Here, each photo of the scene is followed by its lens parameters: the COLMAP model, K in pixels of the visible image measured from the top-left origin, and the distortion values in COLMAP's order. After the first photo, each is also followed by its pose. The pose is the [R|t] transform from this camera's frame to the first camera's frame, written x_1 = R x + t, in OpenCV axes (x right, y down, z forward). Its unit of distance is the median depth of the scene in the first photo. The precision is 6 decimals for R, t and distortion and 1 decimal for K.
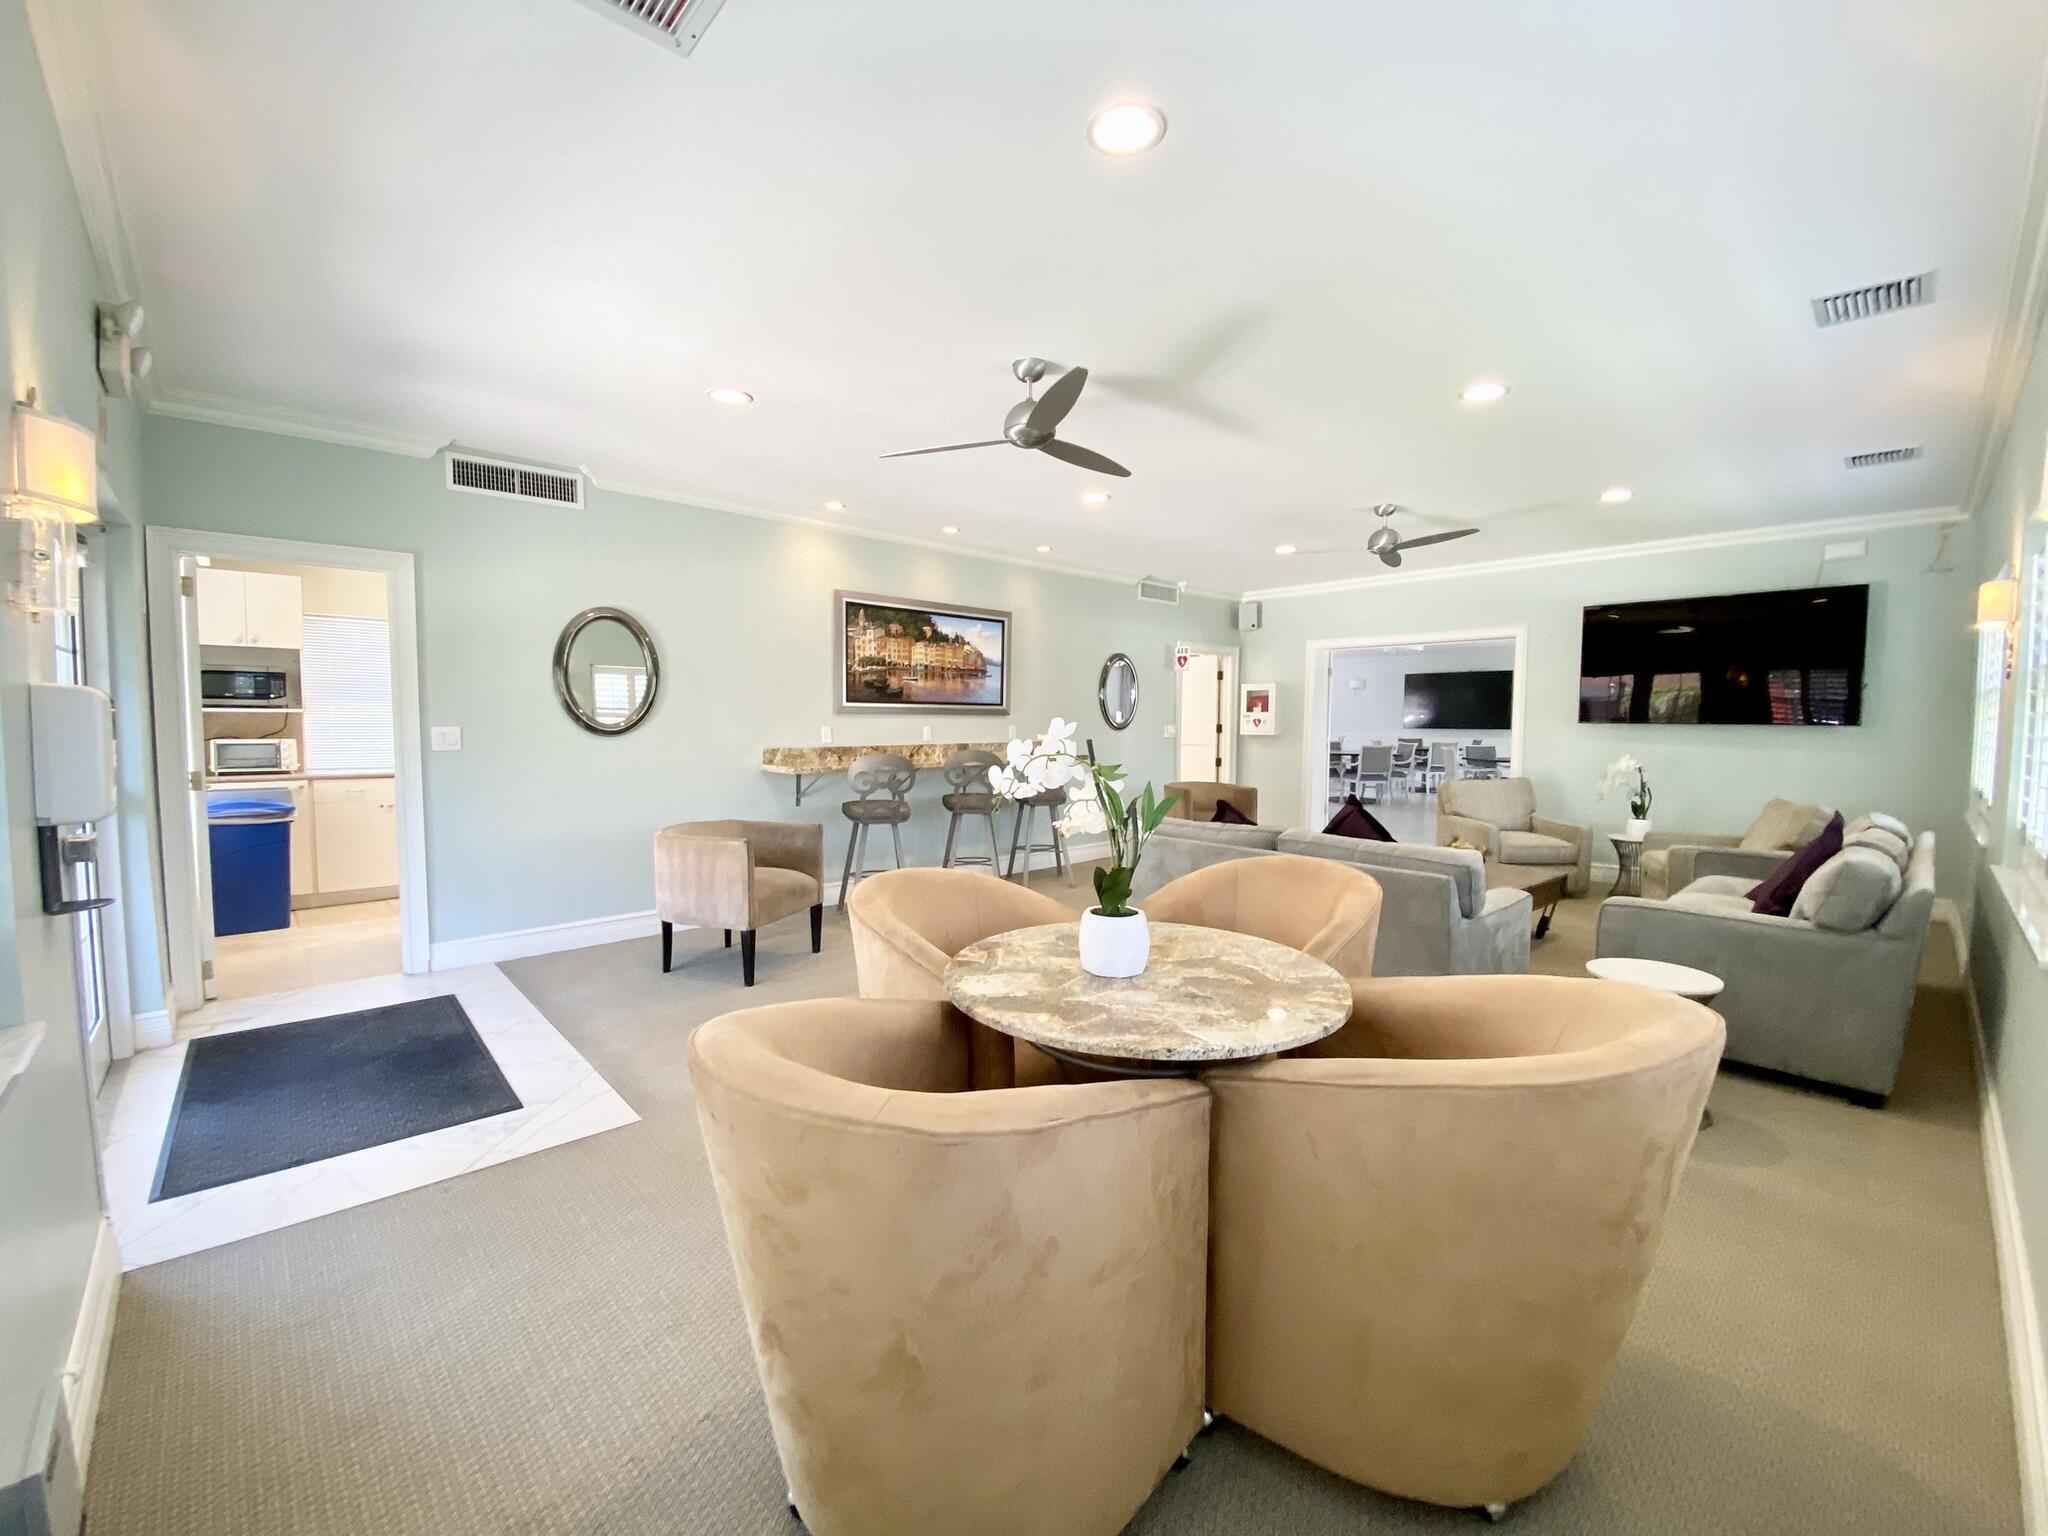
lens RADIAL K [[837.9, 0, 1024.0], [0, 837.9, 766.4], [0, 0, 1]] dist [0.002609, 0.000139]
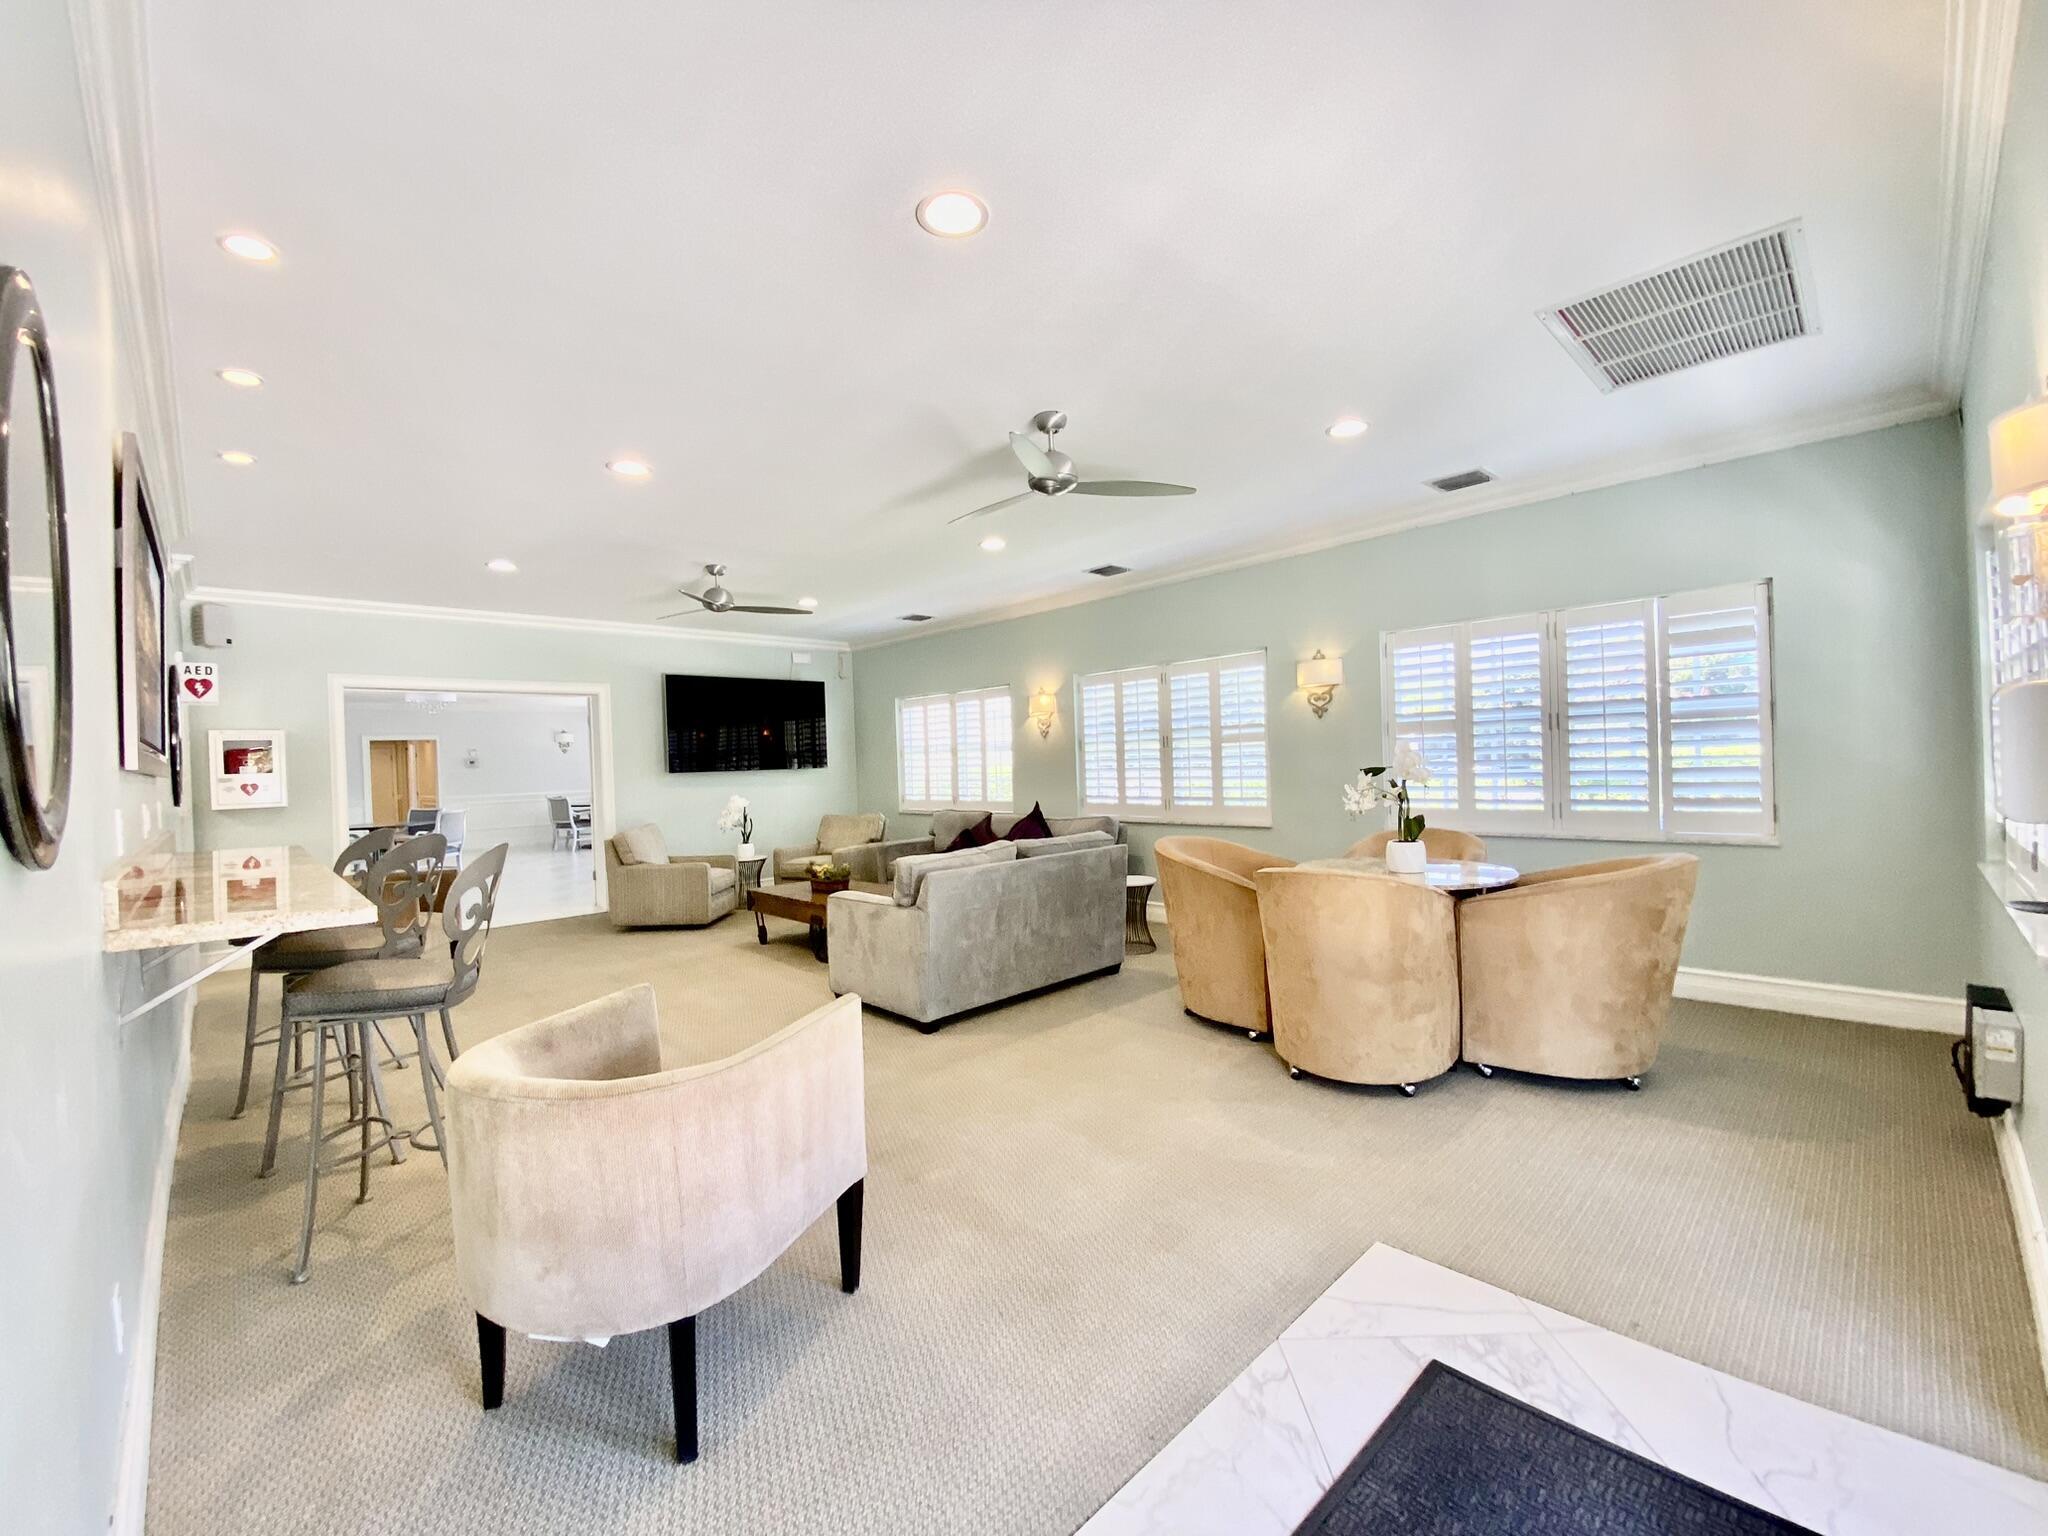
lens RADIAL K [[837.9, 0, 1023.1], [0, 837.9, 764.4], [0, 0, 1]] dist [0.002609, 0.000139]
pose [[-0.024279, -0.005635, 0.999689, -0.541335], [0.094406, 0.995502, 0.007904, -0.027307], [-0.995238, 0.094569, -0.023638, 0.566552]]
